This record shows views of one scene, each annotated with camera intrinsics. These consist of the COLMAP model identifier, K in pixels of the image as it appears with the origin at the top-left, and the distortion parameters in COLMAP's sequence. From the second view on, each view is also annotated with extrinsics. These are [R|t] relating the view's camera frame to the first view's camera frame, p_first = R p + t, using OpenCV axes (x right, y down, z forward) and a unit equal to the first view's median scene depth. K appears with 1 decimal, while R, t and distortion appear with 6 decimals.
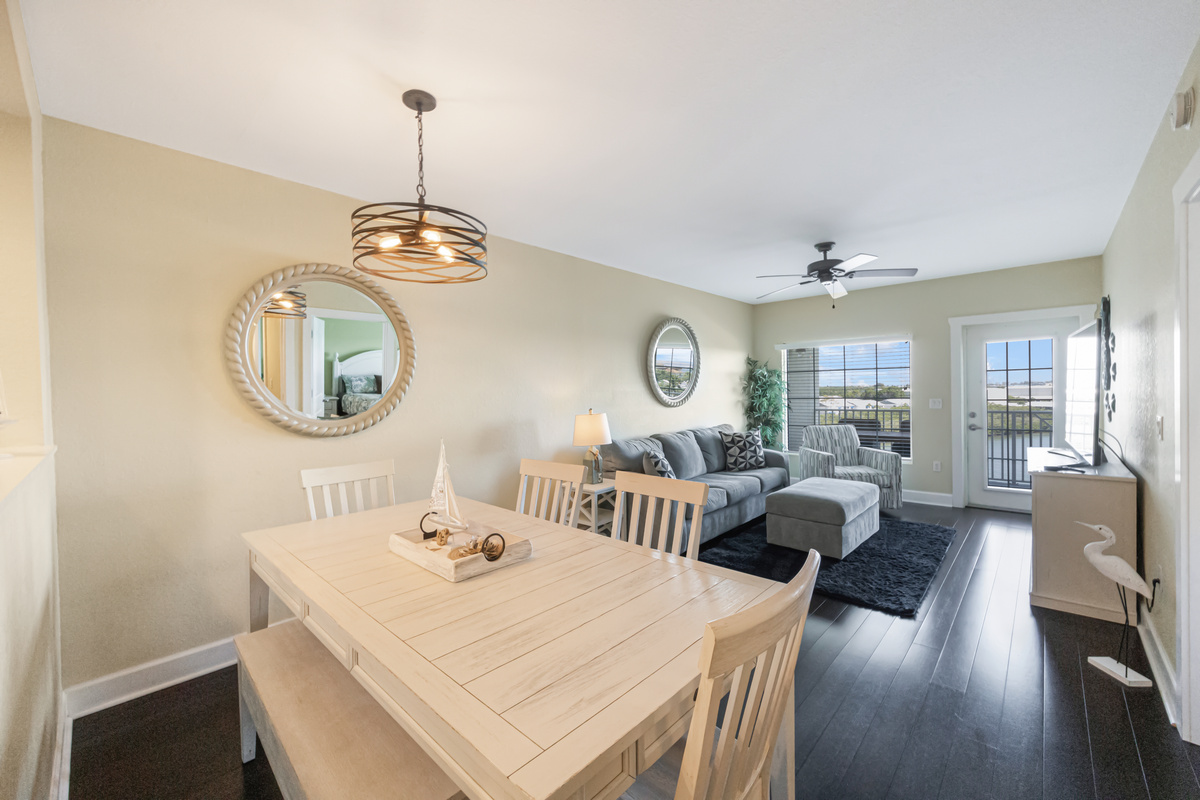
lens RADIAL K [[478.1, 0, 602.2], [0, 478.1, 398.1], [0, 0, 1]] dist [-0.009390, 0.000126]
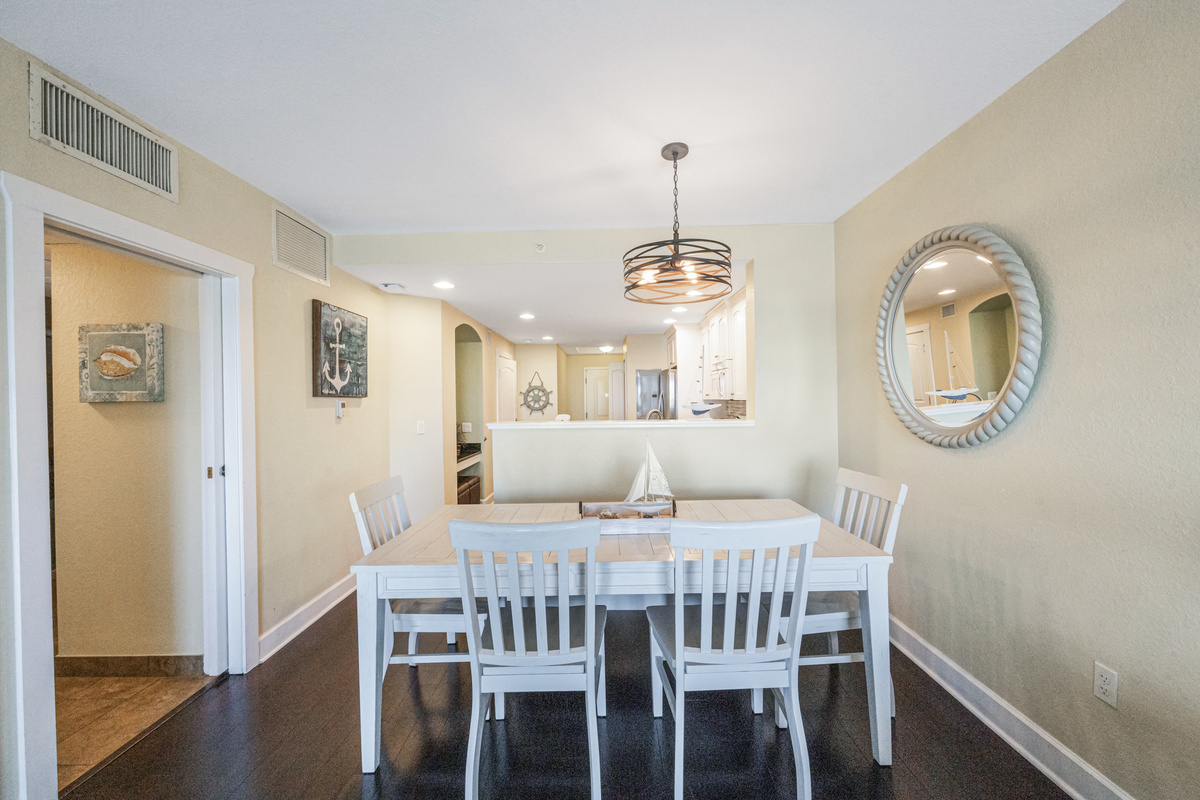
lens RADIAL K [[479.9, 0, 603.4], [0, 479.9, 399.9], [0, 0, 1]] dist [-0.001534, -0.000034]
pose [[-0.733353, 0.031404, -0.679122, 0.207546], [0.017075, 0.999468, 0.027778, -0.015985], [0.679633, 0.008775, -0.733500, 0.638684]]
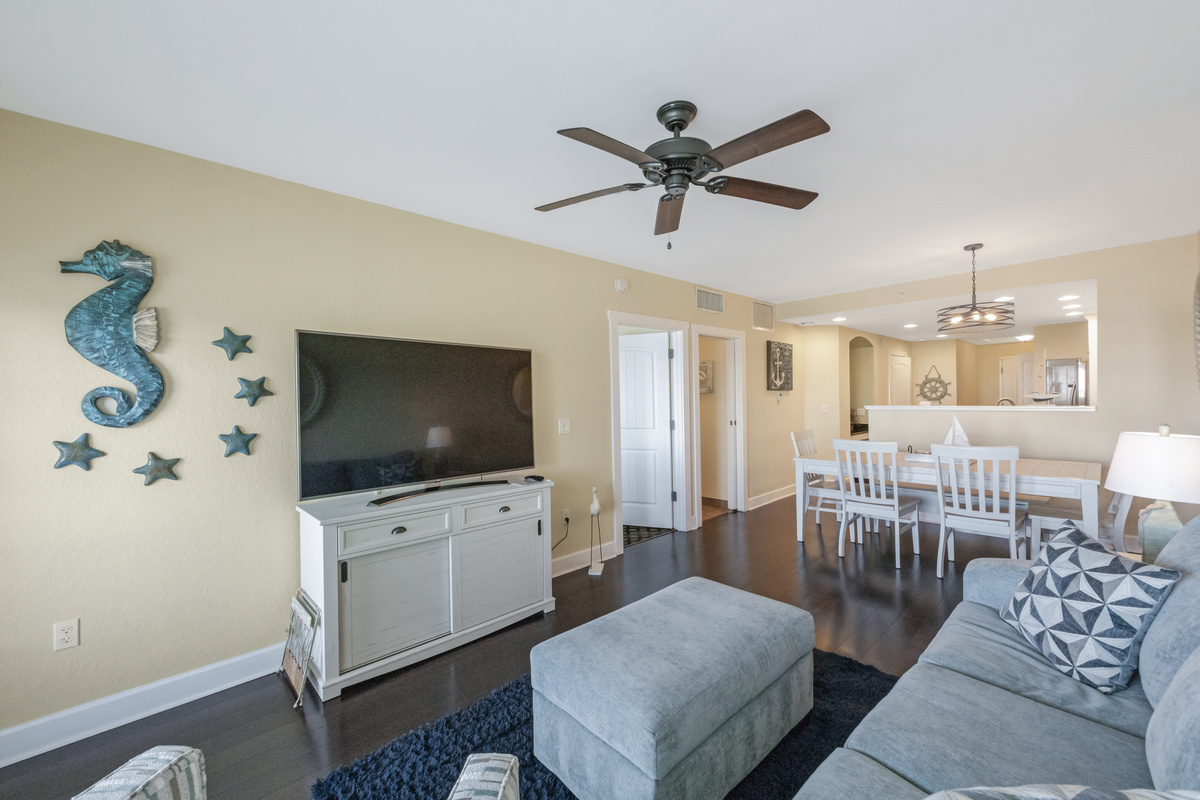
lens RADIAL K [[479.9, 0, 603.4], [0, 479.9, 399.9], [0, 0, 1]] dist [-0.001534, -0.000034]
pose [[-0.997665, 0.036225, 0.057906, 0.398662], [0.037632, 0.999018, 0.023388, -0.028586], [-0.057002, 0.025512, -0.998048, 1.147500]]
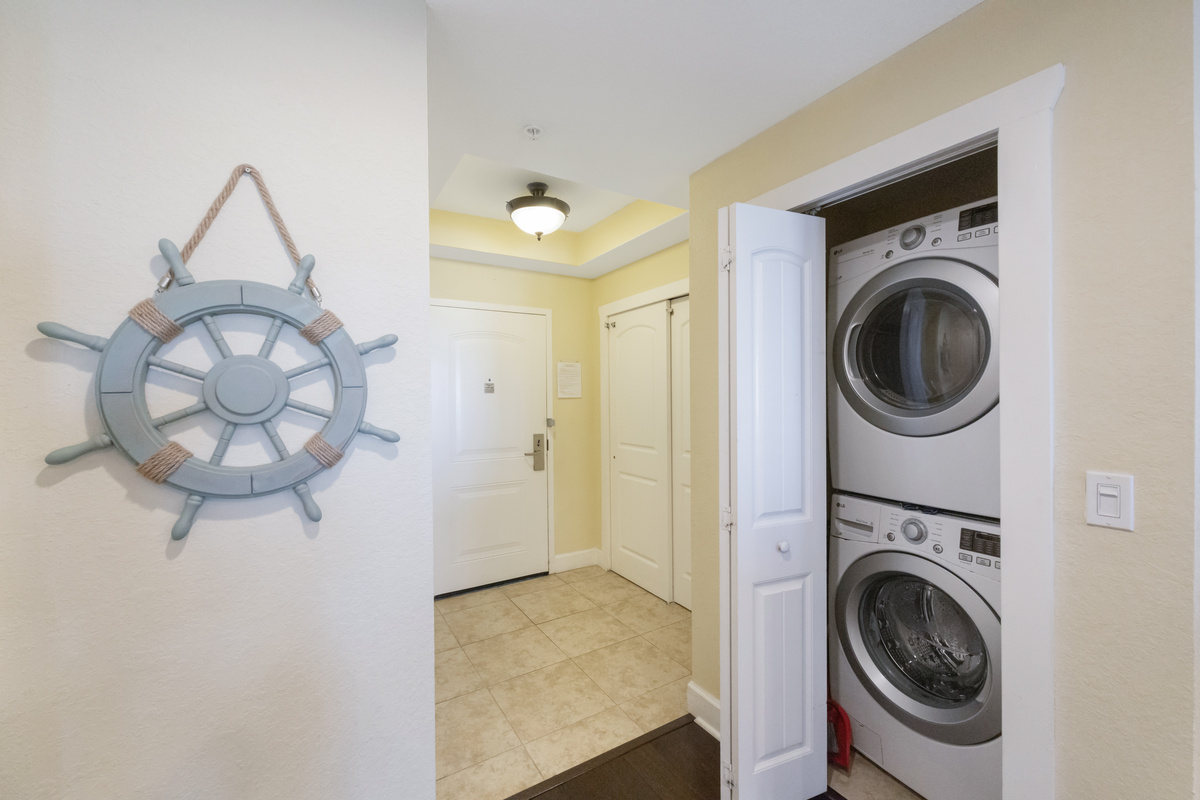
lens RADIAL K [[478.1, 0, 602.2], [0, 478.1, 398.1], [0, 0, 1]] dist [-0.009390, 0.000126]
pose [[-0.258640, 0.023793, -0.965681, -0.560939], [0.000248, 0.999698, 0.024564, 0.016305], [0.965974, 0.006114, -0.258568, -0.487730]]
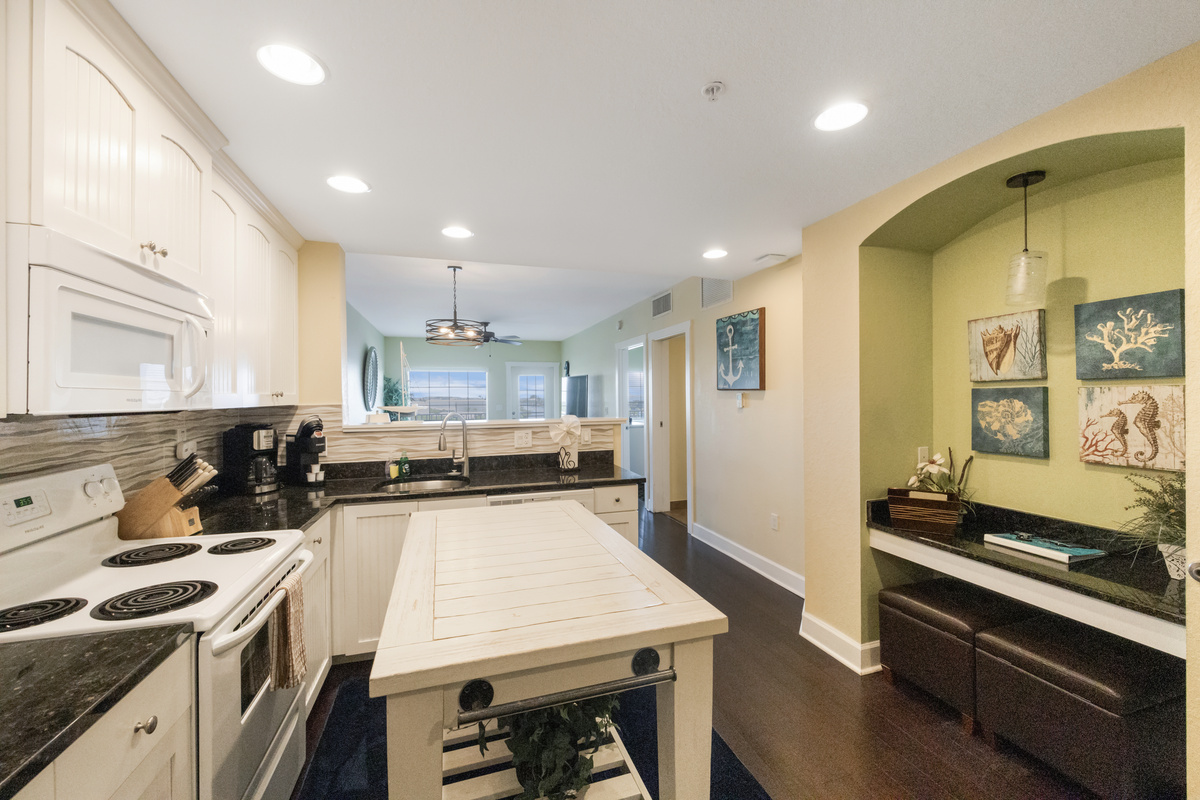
lens RADIAL K [[479.9, 0, 603.4], [0, 479.9, 399.9], [0, 0, 1]] dist [-0.001534, -0.000034]
pose [[0.489079, 0.006055, 0.872219, -0.737165], [0.014104, 0.999790, -0.014850, 0.015720], [-0.872126, 0.019565, 0.488891, -0.261888]]
